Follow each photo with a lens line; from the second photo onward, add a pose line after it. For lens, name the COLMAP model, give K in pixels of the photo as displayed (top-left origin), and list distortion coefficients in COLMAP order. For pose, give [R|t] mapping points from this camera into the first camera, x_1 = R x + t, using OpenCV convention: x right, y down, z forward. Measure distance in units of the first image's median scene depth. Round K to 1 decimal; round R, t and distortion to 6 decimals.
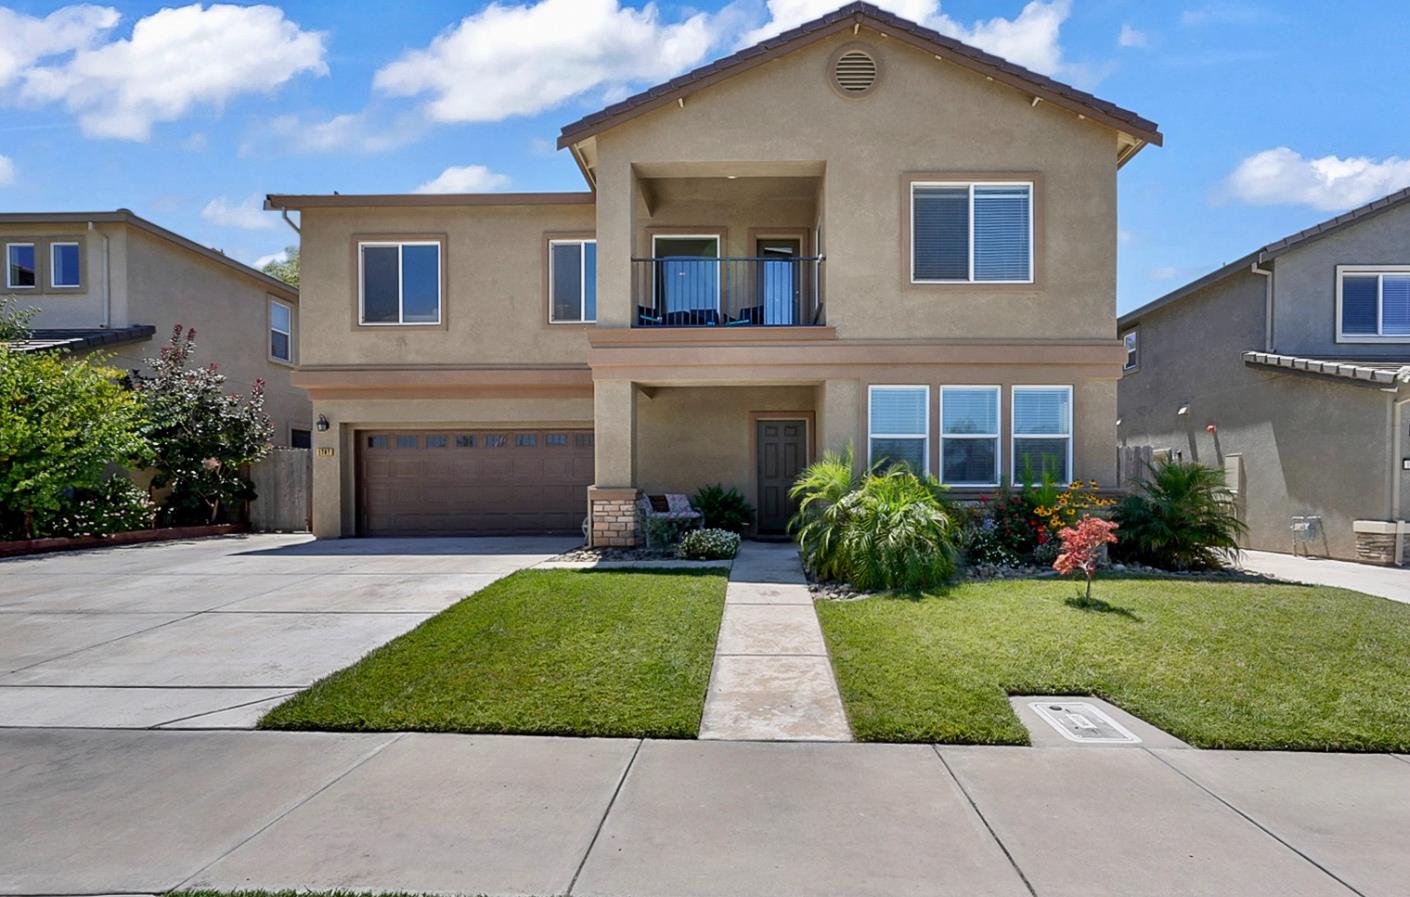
lens RADIAL K [[658.2, 0, 730.3], [0, 658.2, 497.1], [0, 0, 1]] dist [-0.013443, 0.000535]
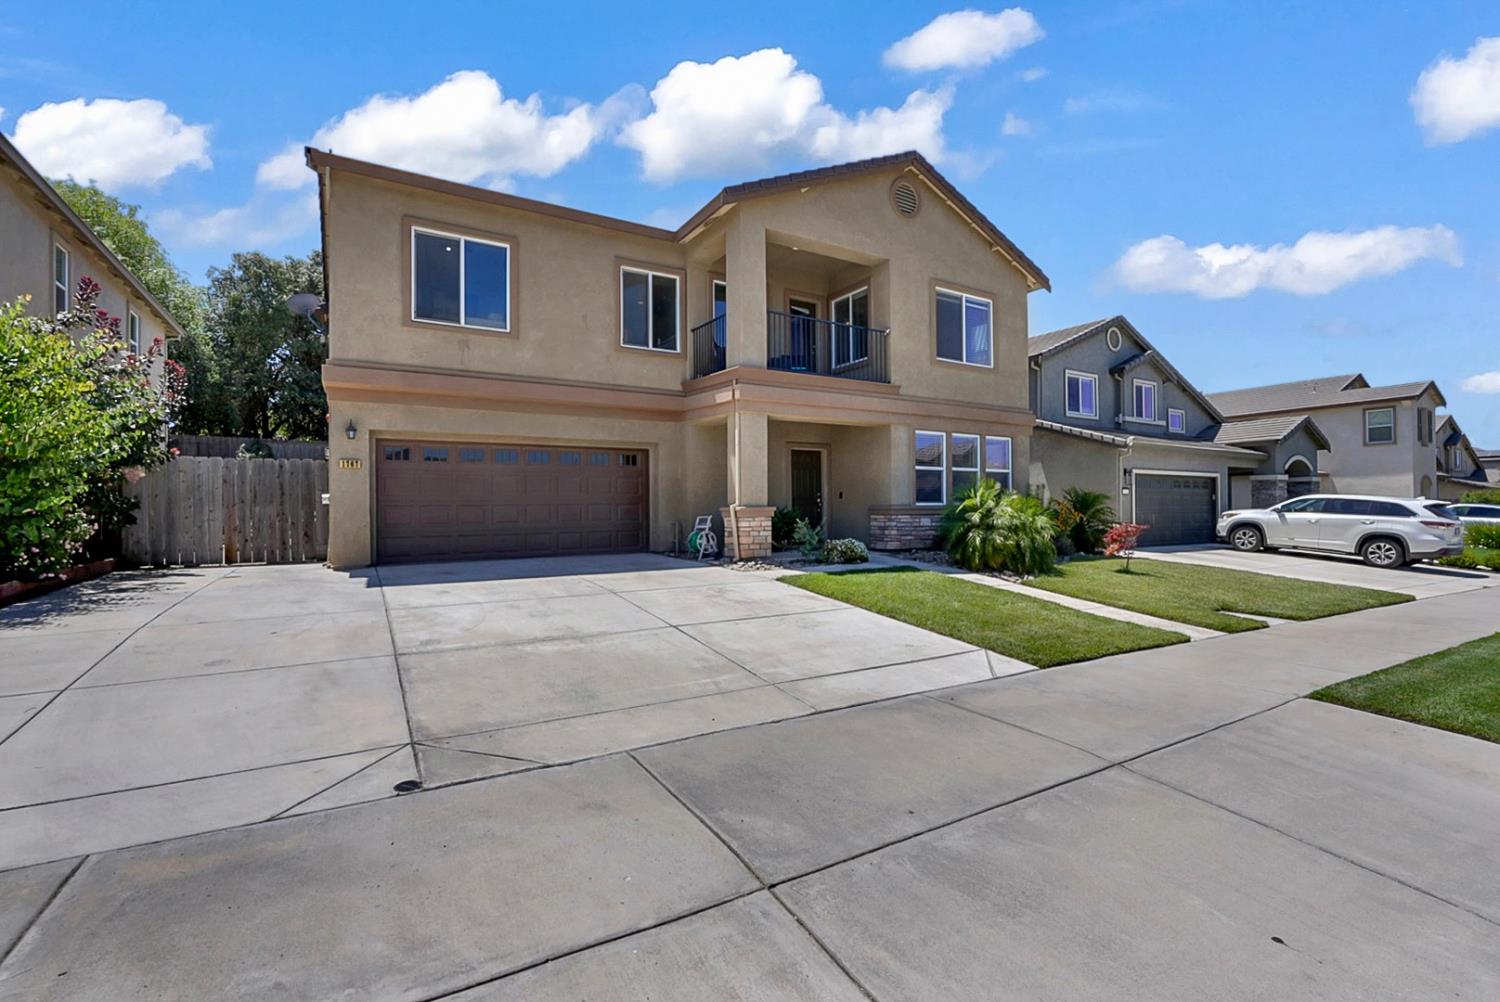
lens RADIAL K [[665.1, 0, 752.1], [0, 665.1, 499.8], [0, 0, 1]] dist [-0.012786, 0.004456]
pose [[0.845637, 0.002922, 0.533750, -0.656241], [0.009762, 0.999733, -0.020938, -0.000780], [-0.533669, 0.022917, 0.845383, 0.018940]]
